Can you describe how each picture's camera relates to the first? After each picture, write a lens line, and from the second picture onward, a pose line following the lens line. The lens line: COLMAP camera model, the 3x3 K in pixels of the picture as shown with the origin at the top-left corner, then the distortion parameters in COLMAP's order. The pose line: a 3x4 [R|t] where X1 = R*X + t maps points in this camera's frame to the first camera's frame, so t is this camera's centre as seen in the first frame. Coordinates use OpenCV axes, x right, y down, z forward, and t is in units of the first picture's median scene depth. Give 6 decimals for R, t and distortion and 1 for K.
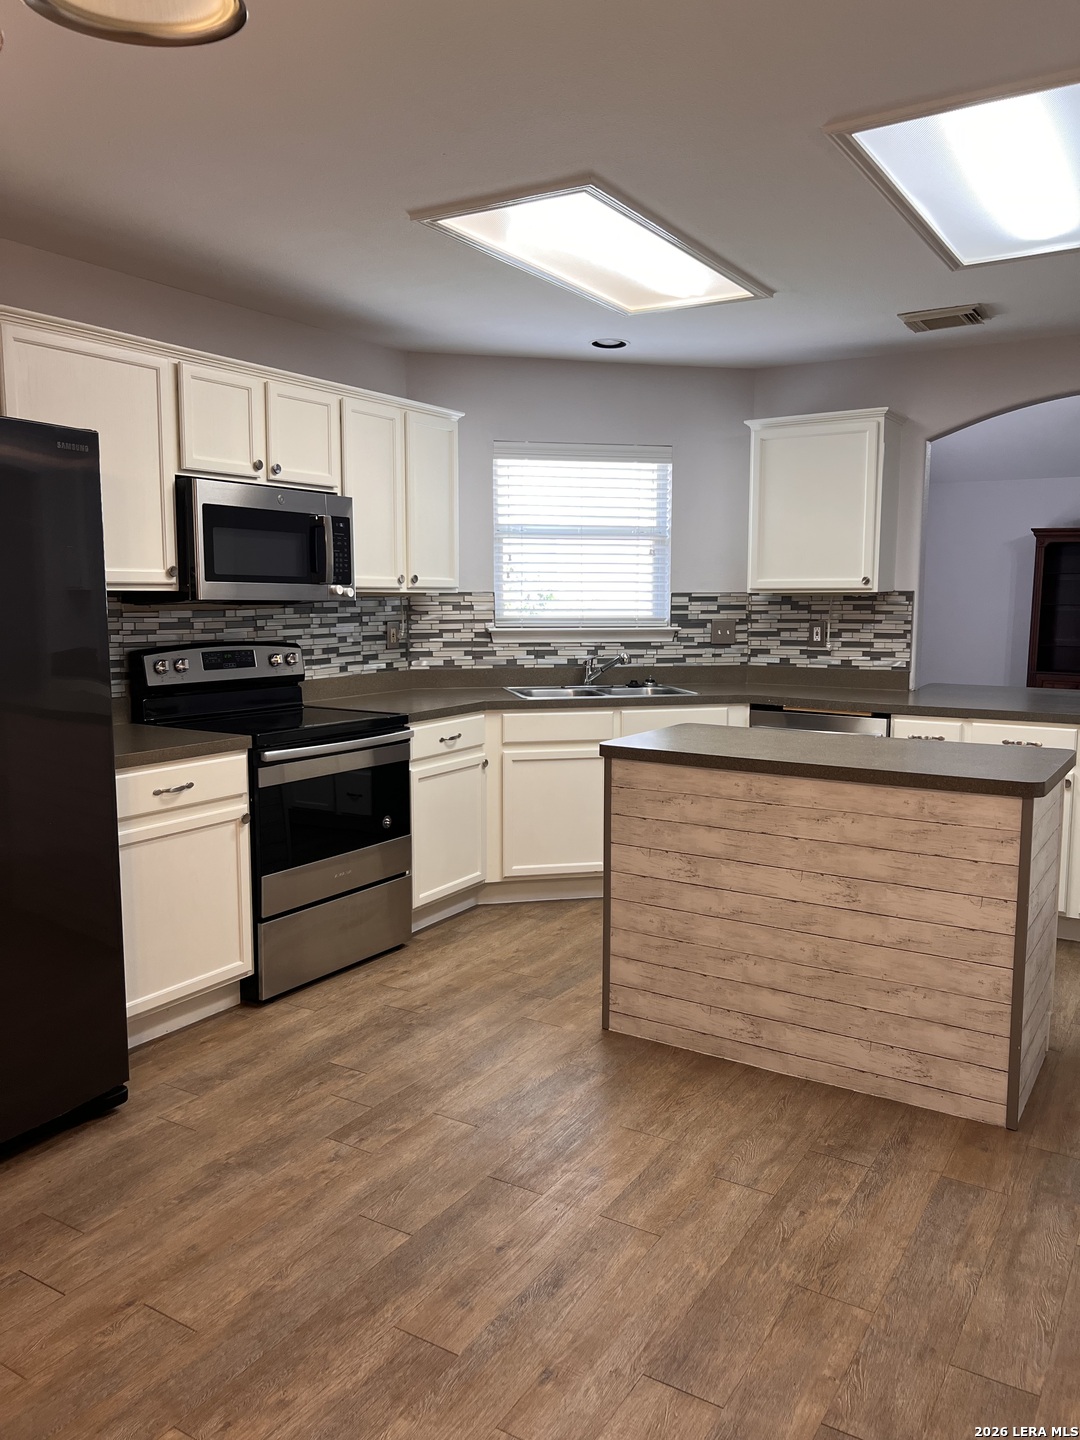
lens RADIAL K [[1090.8, 0, 540.1], [0, 1090.8, 724.4], [0, 0, 1]] dist [0.075958, -0.006015]
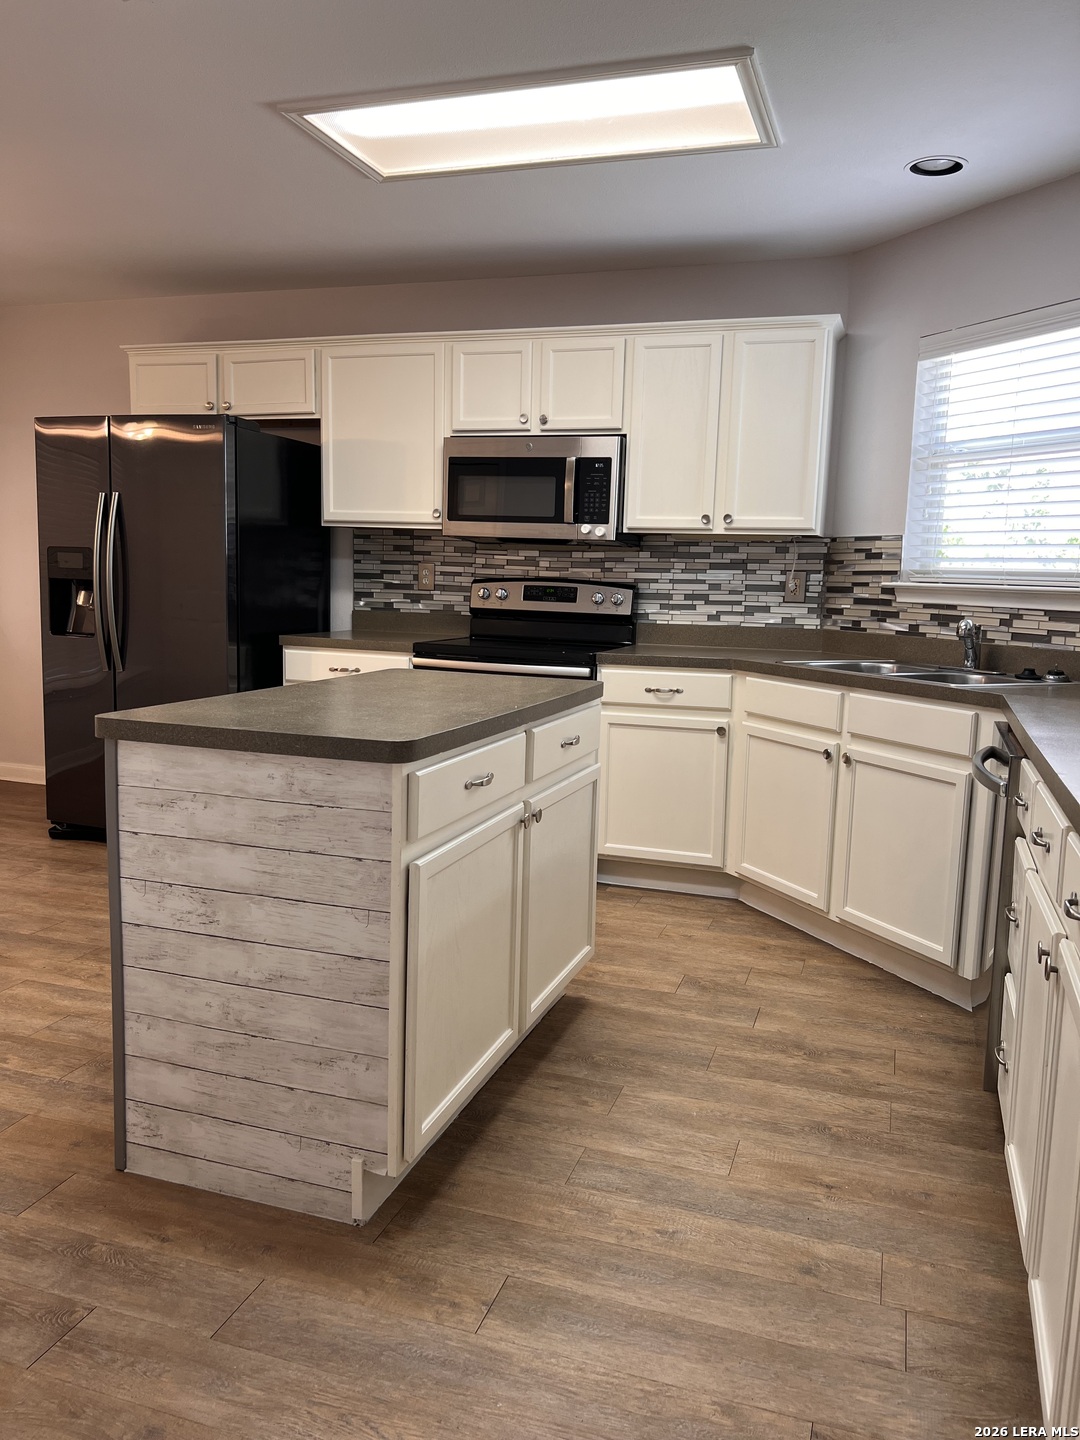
lens RADIAL K [[1090.8, 0, 540.4], [0, 1090.8, 716.8], [0, 0, 1]] dist [0.075958, -0.006015]
pose [[0.217854, 0.135473, -0.966533, 0.727814], [-0.143433, 0.984011, 0.105593, -0.044733], [0.965384, 0.115629, 0.233802, 0.640968]]
